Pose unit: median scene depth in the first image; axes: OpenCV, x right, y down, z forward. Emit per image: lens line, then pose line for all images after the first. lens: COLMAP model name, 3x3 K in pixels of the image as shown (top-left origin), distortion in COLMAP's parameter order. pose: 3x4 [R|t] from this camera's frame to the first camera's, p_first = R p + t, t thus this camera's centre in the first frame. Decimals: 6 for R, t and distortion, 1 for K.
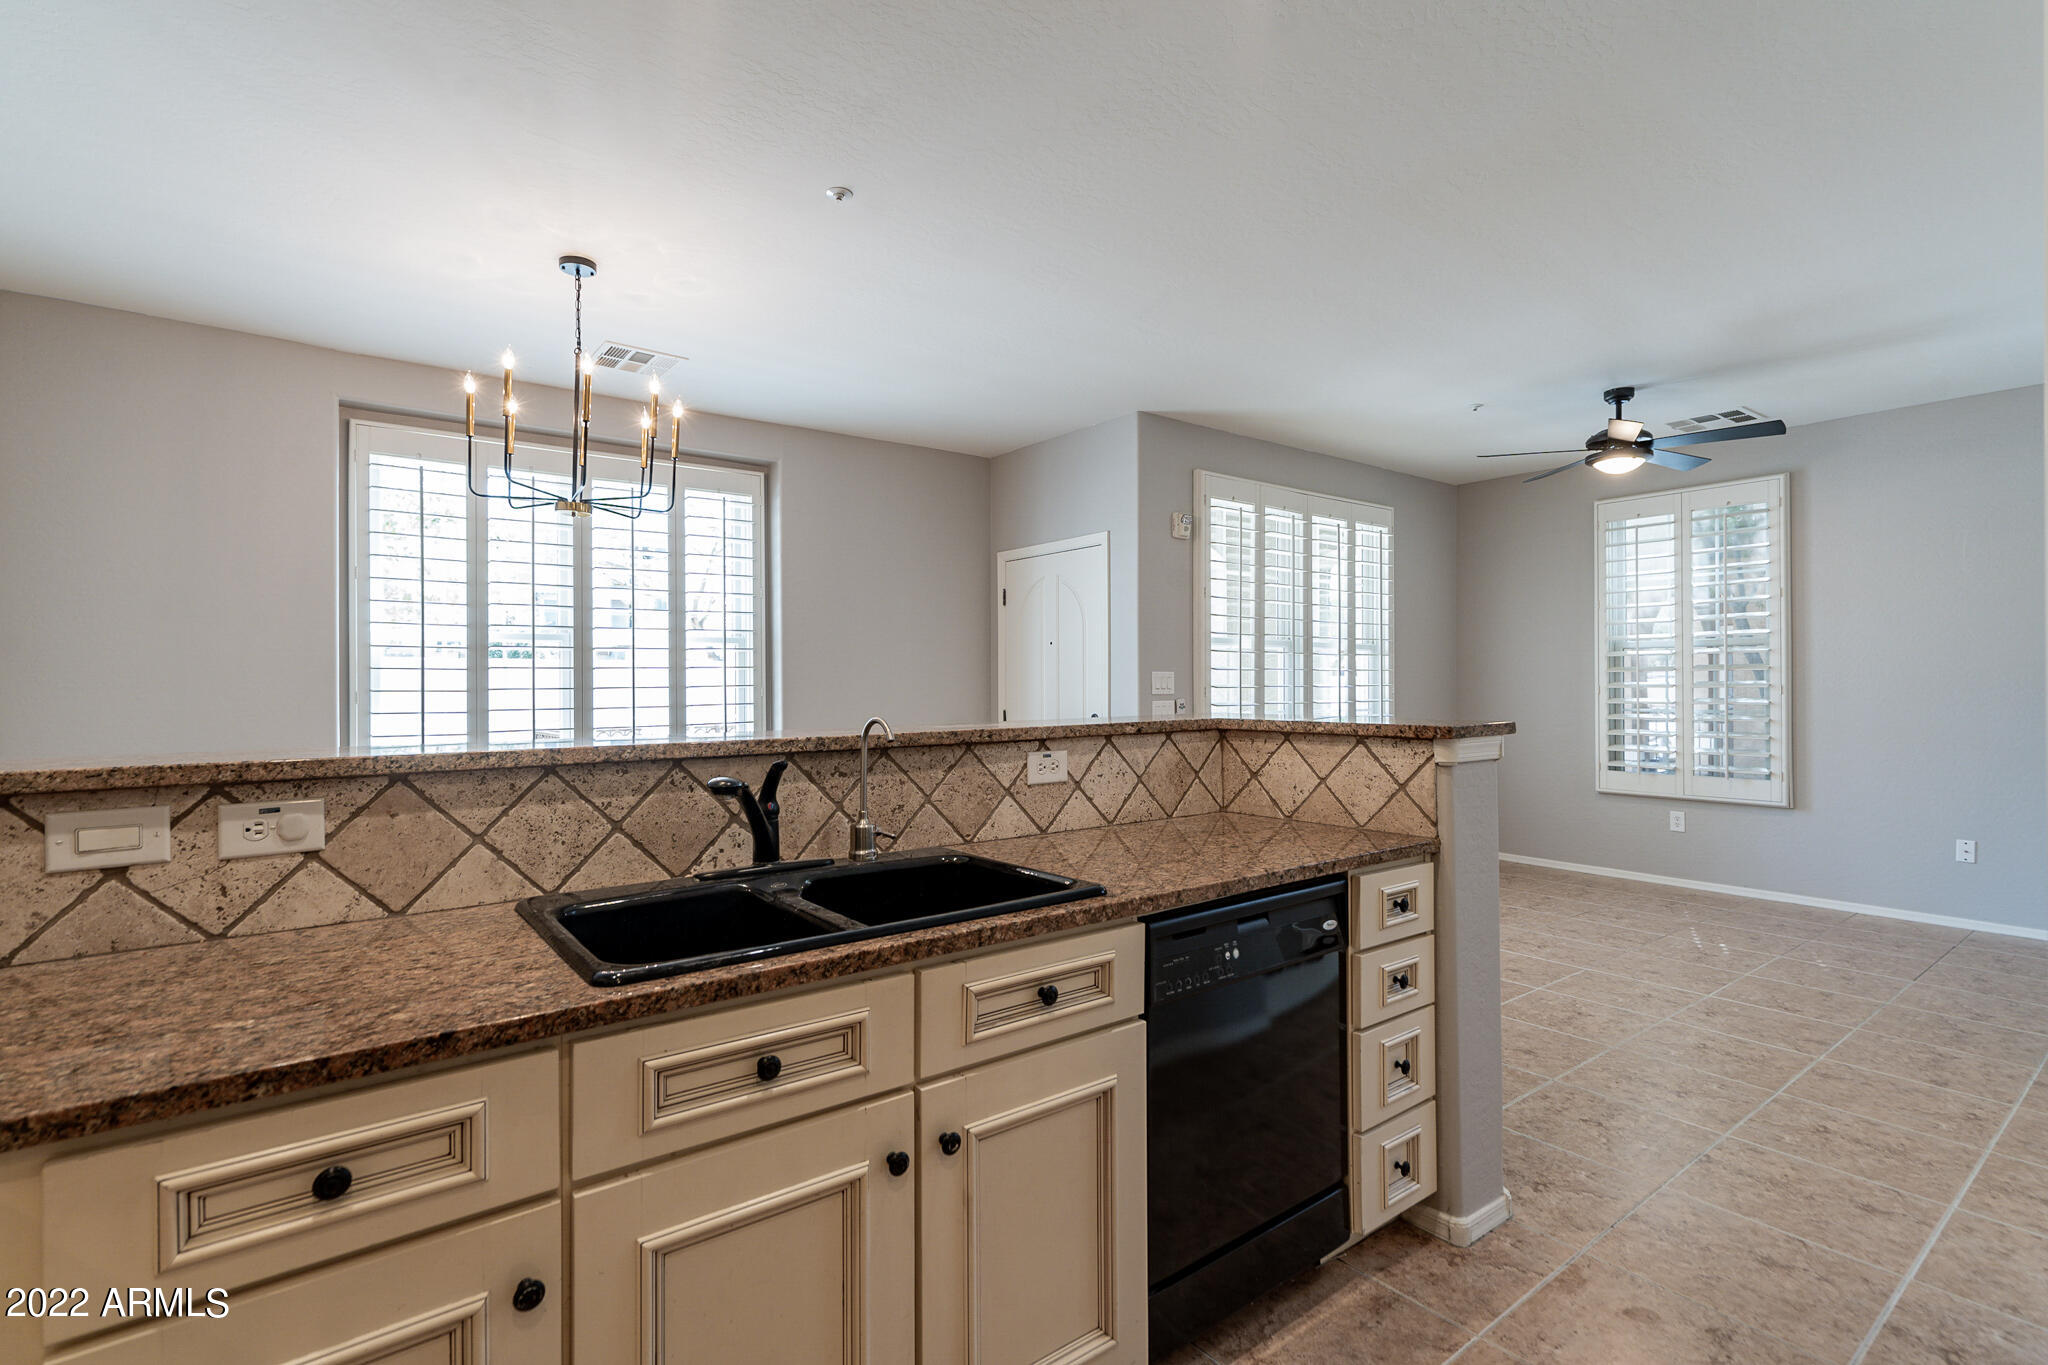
lens RADIAL K [[940.4, 0, 1010.3], [0, 940.4, 684.1], [0, 0, 1]] dist [0.000148, 0.000842]
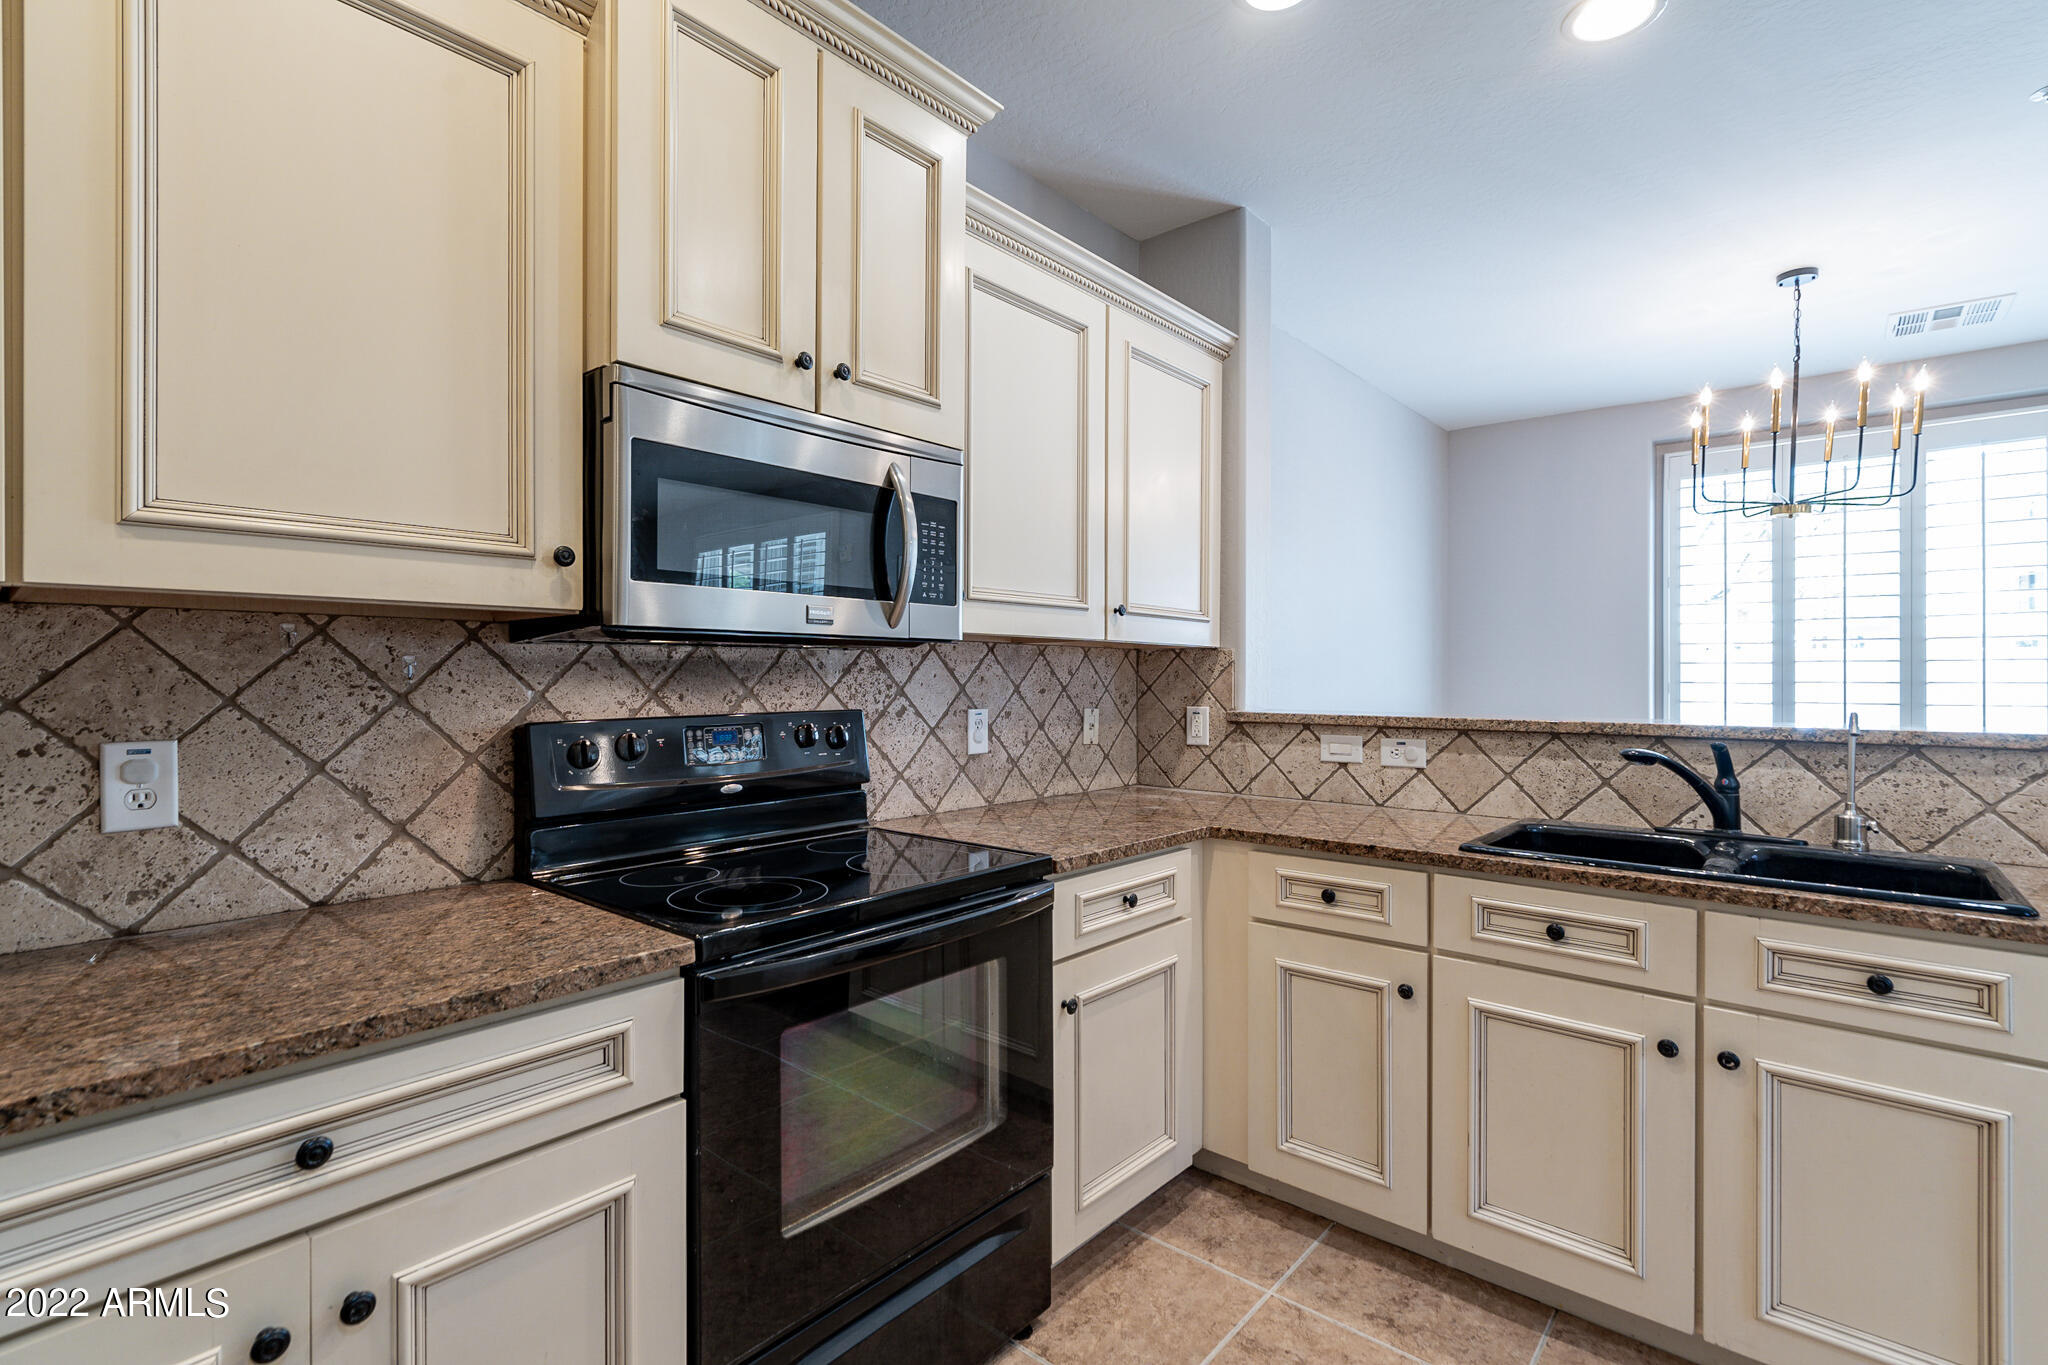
lens RADIAL K [[940.4, 0, 1020.9], [0, 940.4, 680.9], [0, 0, 1]] dist [0.000148, 0.000842]
pose [[0.202668, 0.009101, -0.979205, 0.743945], [-0.004053, 0.999956, 0.008455, -0.002934], [0.979239, 0.002255, 0.202696, -0.104761]]
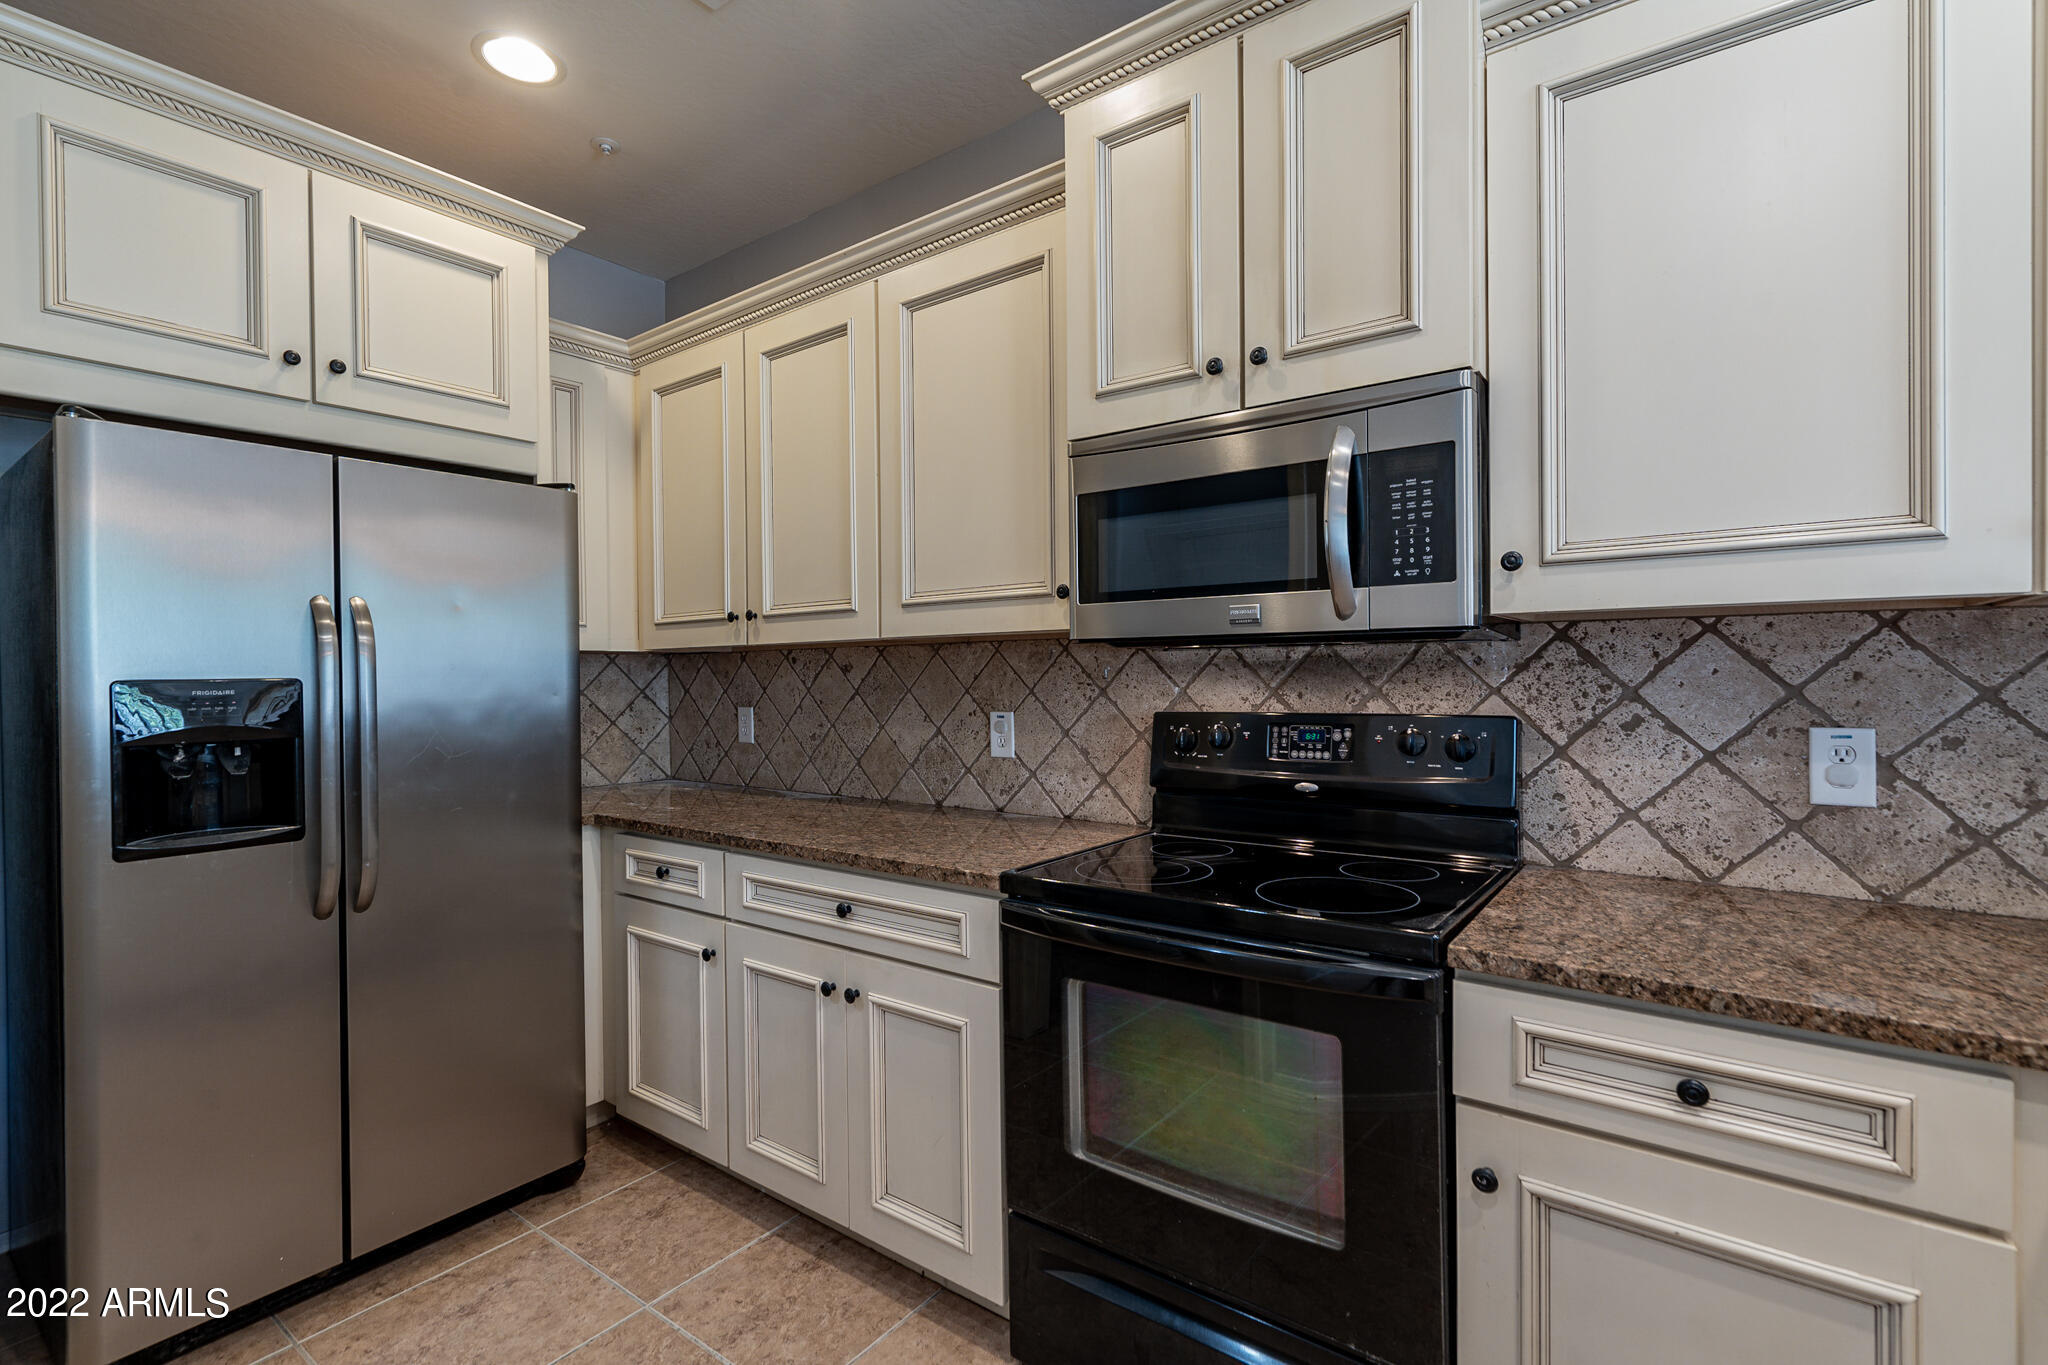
lens RADIAL K [[940.4, 0, 1020.5], [0, 940.4, 675.1], [0, 0, 1]] dist [0.000148, 0.000842]
pose [[-0.960761, 0.013792, -0.277034, 0.197746], [0.012633, 0.999902, 0.005968, -0.009177], [0.277089, 0.002234, -0.960842, 0.803520]]
